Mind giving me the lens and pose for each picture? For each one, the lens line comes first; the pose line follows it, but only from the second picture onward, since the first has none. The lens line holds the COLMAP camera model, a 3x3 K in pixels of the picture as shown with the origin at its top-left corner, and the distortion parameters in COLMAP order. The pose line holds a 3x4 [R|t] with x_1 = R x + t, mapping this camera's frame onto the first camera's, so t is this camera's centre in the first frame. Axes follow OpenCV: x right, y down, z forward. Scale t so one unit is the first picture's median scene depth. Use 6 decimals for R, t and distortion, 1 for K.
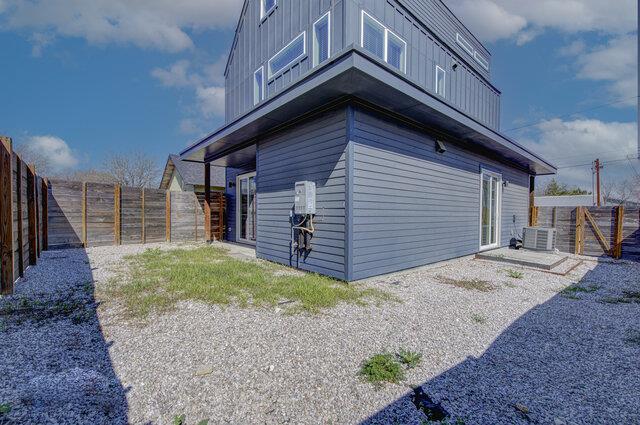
lens RADIAL K [[272.7, 0, 320.5], [0, 272.7, 215.2], [0, 0, 1]] dist [0.003748, 0.000167]
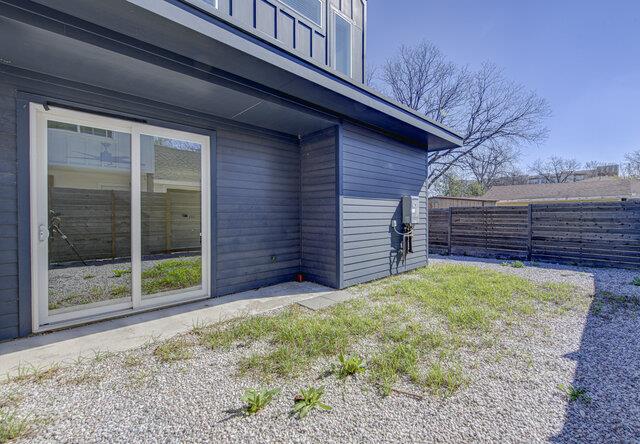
lens RADIAL K [[290.9, 0, 321.0], [0, 290.9, 217.3], [0, 0, 1]] dist [0.001783, 0.000162]
pose [[-0.067184, -0.005388, 0.997726, -0.736008], [0.016722, 0.999839, 0.006526, -0.025784], [-0.997600, 0.017123, -0.067084, 0.835762]]
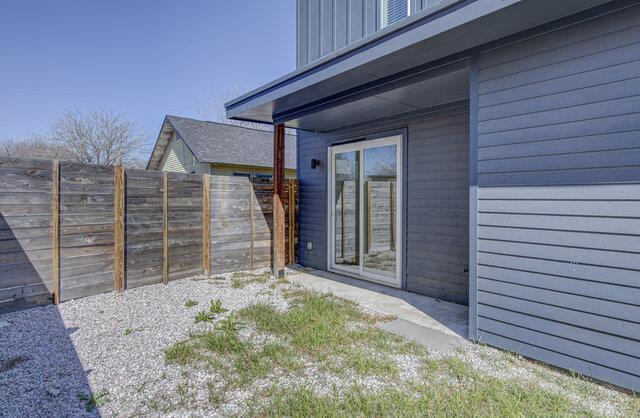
lens RADIAL K [[371.0, 0, 347.2], [0, 371.0, 198.7], [0, 0, 1]] dist [-0.001899, -0.000322]
pose [[0.999992, -0.002138, -0.003415, -0.314154], [0.002104, 0.999948, -0.009968, -0.043327], [0.003437, 0.009961, 0.999944, 0.319402]]
